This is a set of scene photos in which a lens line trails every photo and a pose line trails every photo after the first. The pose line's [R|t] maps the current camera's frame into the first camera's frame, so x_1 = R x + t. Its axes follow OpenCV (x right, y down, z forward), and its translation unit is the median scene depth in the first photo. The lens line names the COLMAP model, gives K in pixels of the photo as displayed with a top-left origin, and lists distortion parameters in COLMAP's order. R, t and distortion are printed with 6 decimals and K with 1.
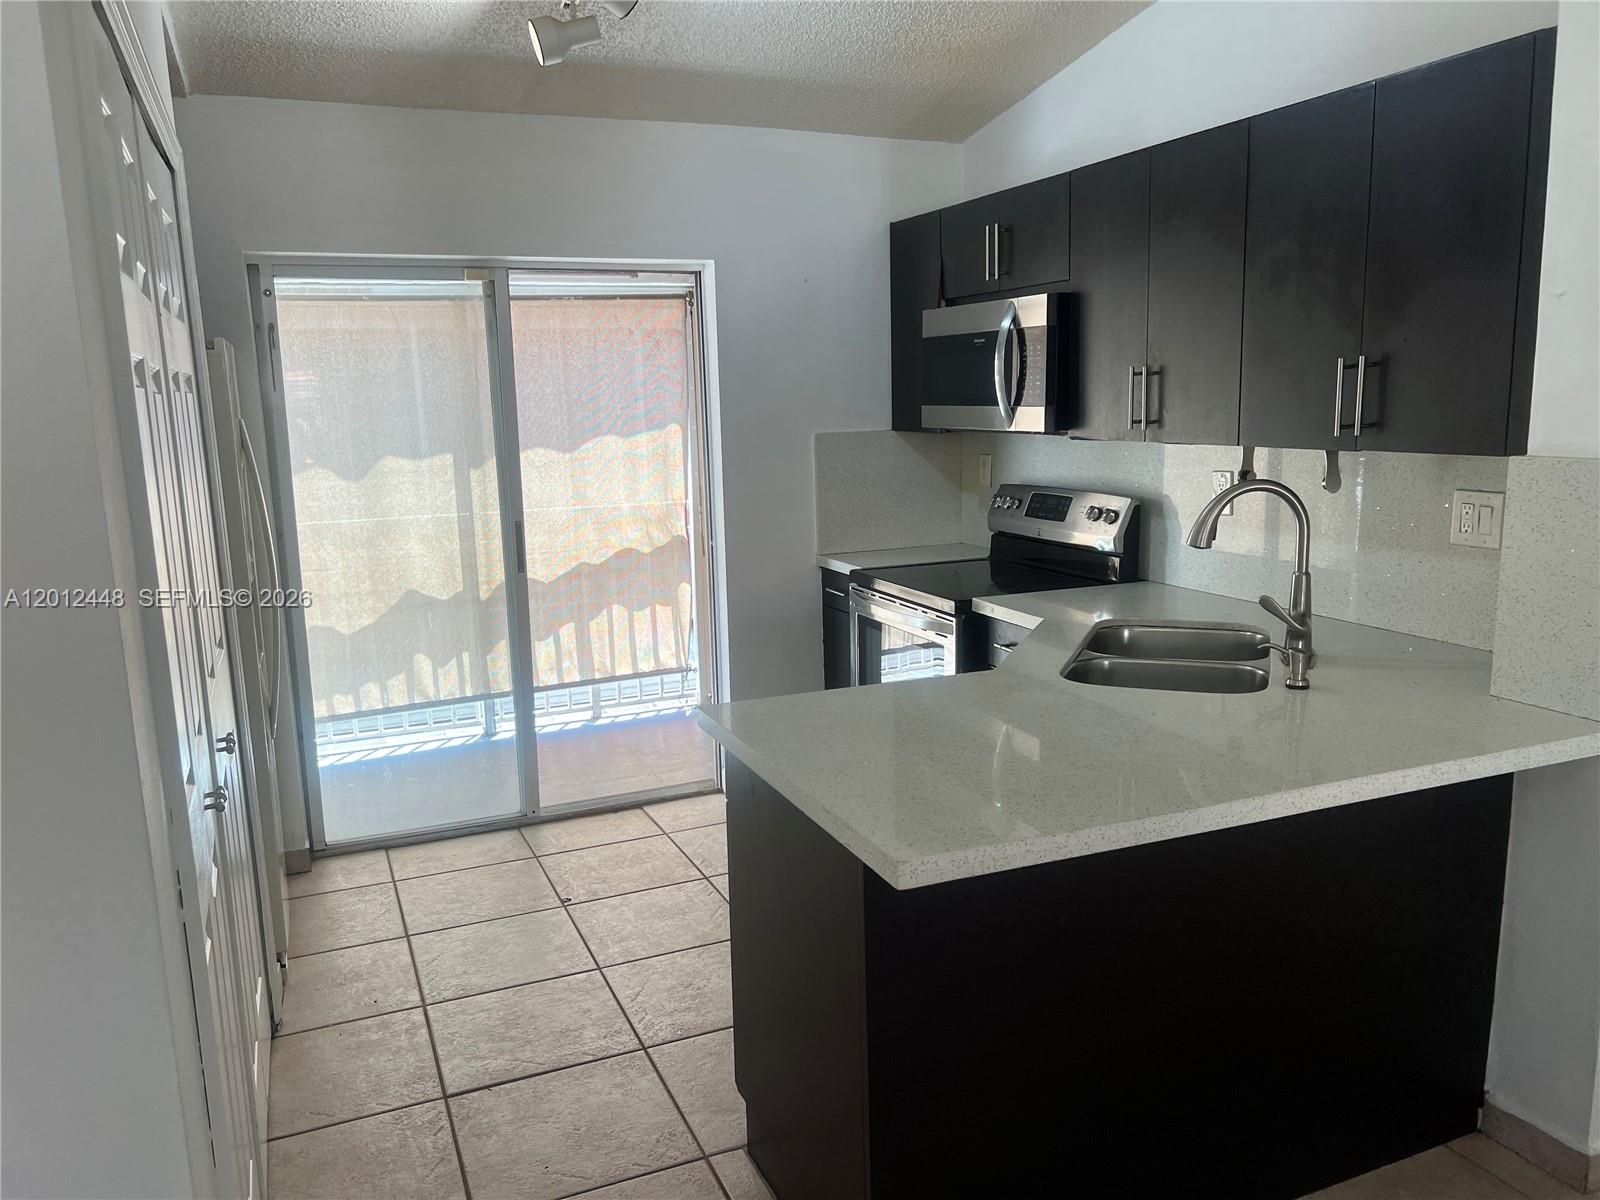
lens RADIAL K [[1210.0, 0, 793.6], [0, 1210.0, 598.6], [0, 0, 1]] dist [0.053899, -0.070872]
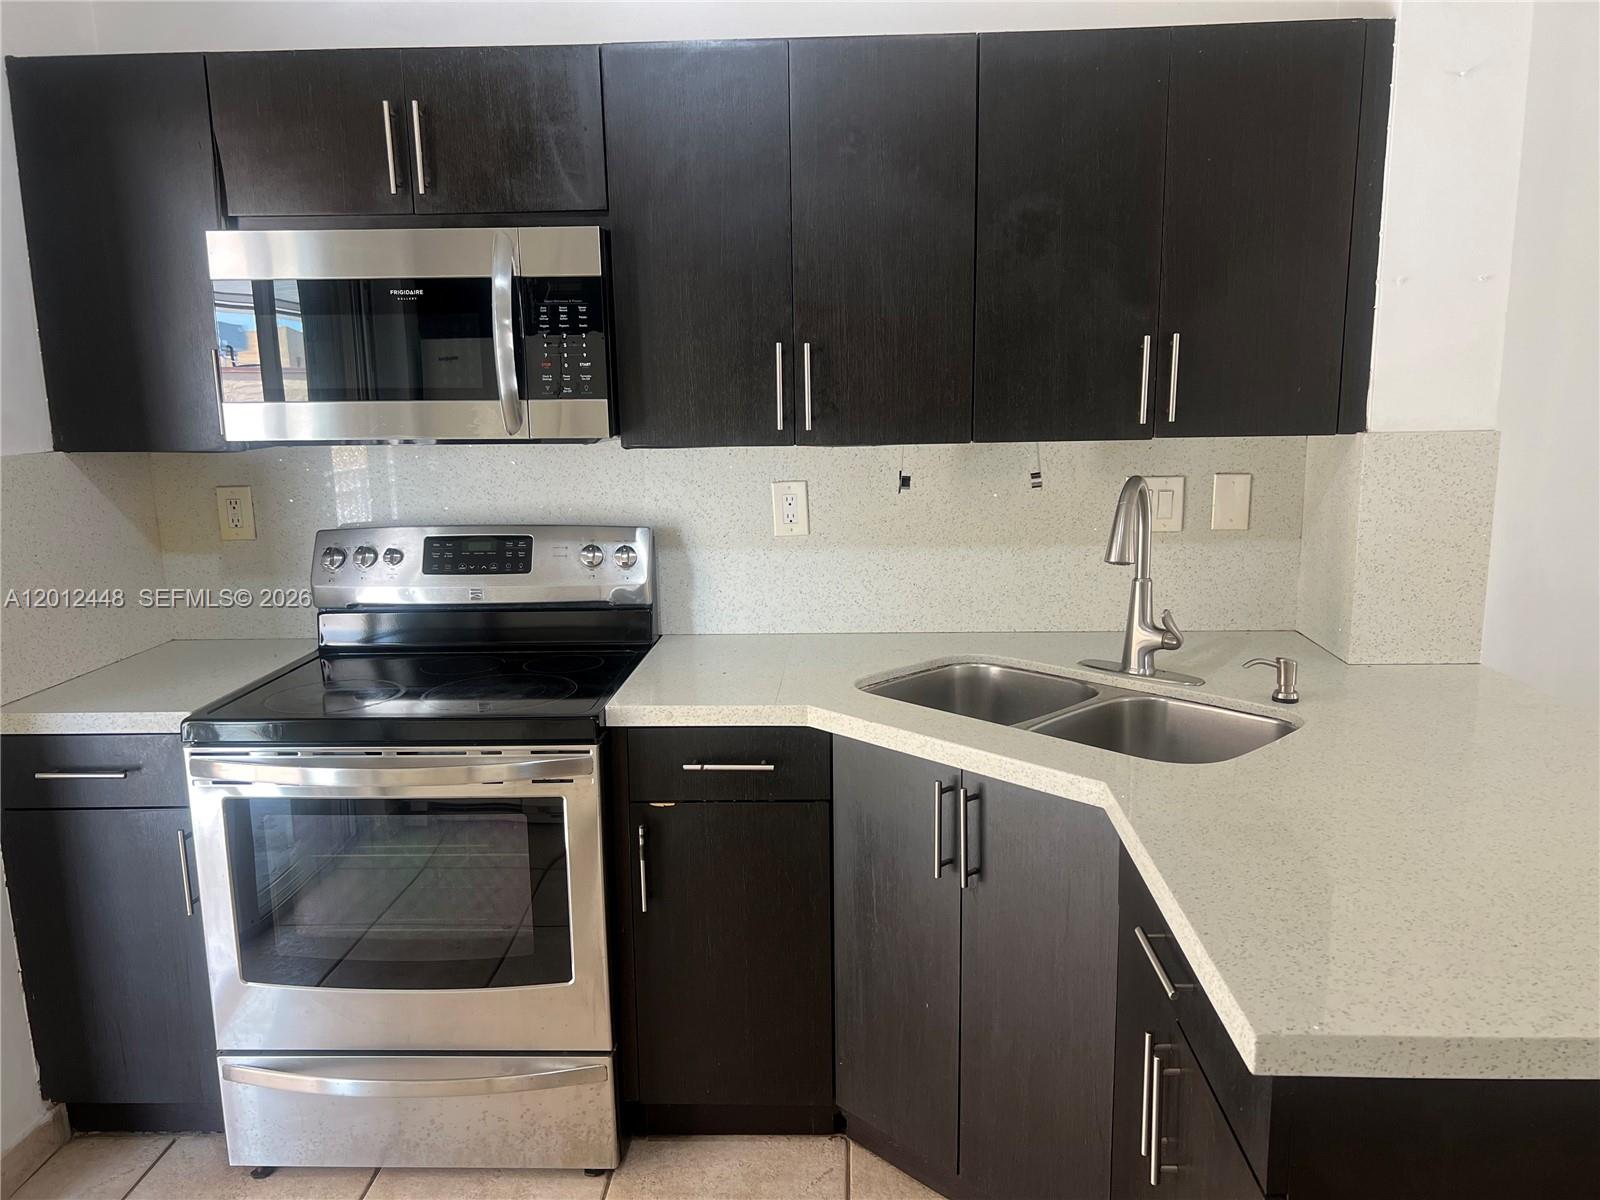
lens RADIAL K [[1210.0, 0, 793.6], [0, 1210.0, 598.6], [0, 0, 1]] dist [0.053899, -0.070872]
pose [[0.410830, -0.151626, 0.899015, -0.363375], [0.161664, 0.982563, 0.091840, -0.098192], [-0.897265, 0.107608, 0.428178, 0.648180]]
